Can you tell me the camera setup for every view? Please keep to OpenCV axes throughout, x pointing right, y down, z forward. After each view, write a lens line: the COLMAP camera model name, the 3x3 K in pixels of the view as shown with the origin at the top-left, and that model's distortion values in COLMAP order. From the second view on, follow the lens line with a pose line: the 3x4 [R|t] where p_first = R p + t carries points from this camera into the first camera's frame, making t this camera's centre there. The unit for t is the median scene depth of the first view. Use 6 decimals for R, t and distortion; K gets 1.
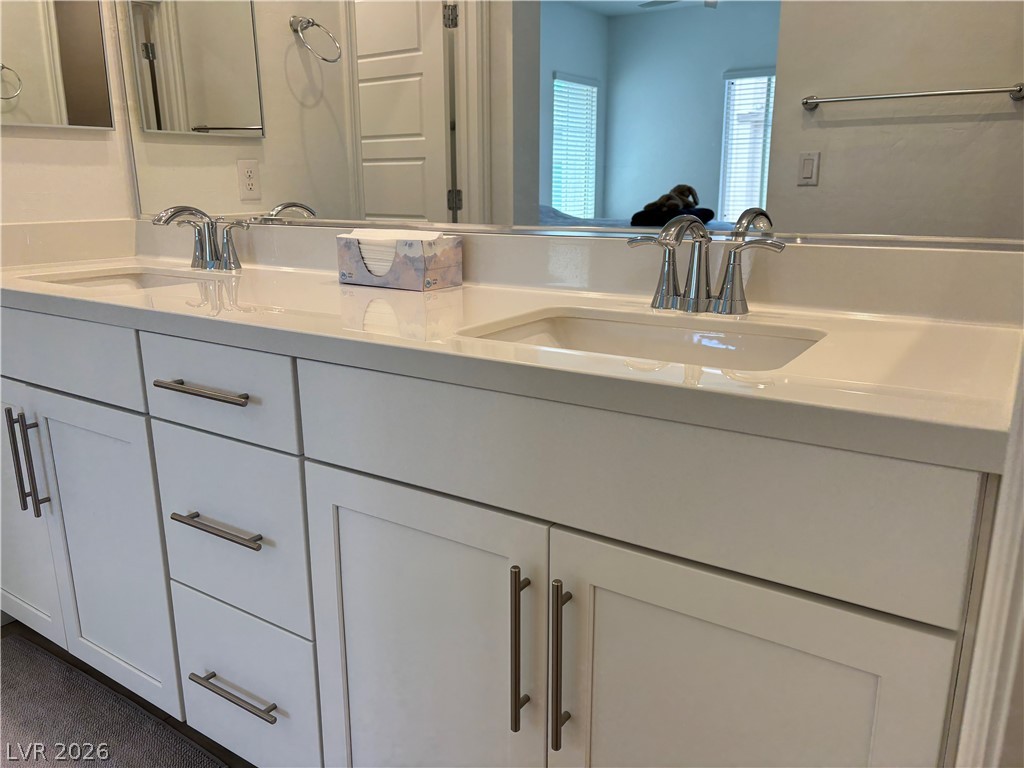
lens RADIAL K [[789.1, 0, 490.9], [0, 789.1, 386.7], [0, 0, 1]] dist [0.055936, 0.004760]
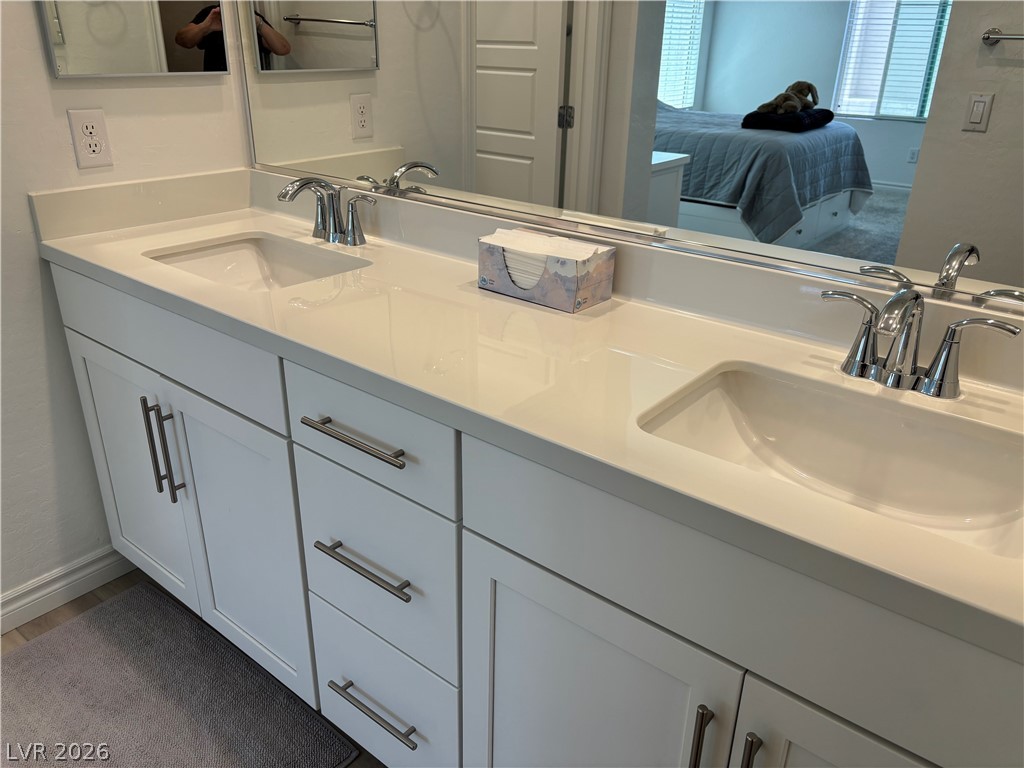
lens RADIAL K [[787.4, 0, 510.5], [0, 787.4, 382.9], [0, 0, 1]] dist [0.049844, 0.000203]
pose [[0.997054, 0.052848, -0.055589, -0.094344], [-0.043320, 0.986089, 0.160471, -0.168649], [0.063296, -0.157590, 0.985474, 0.063696]]
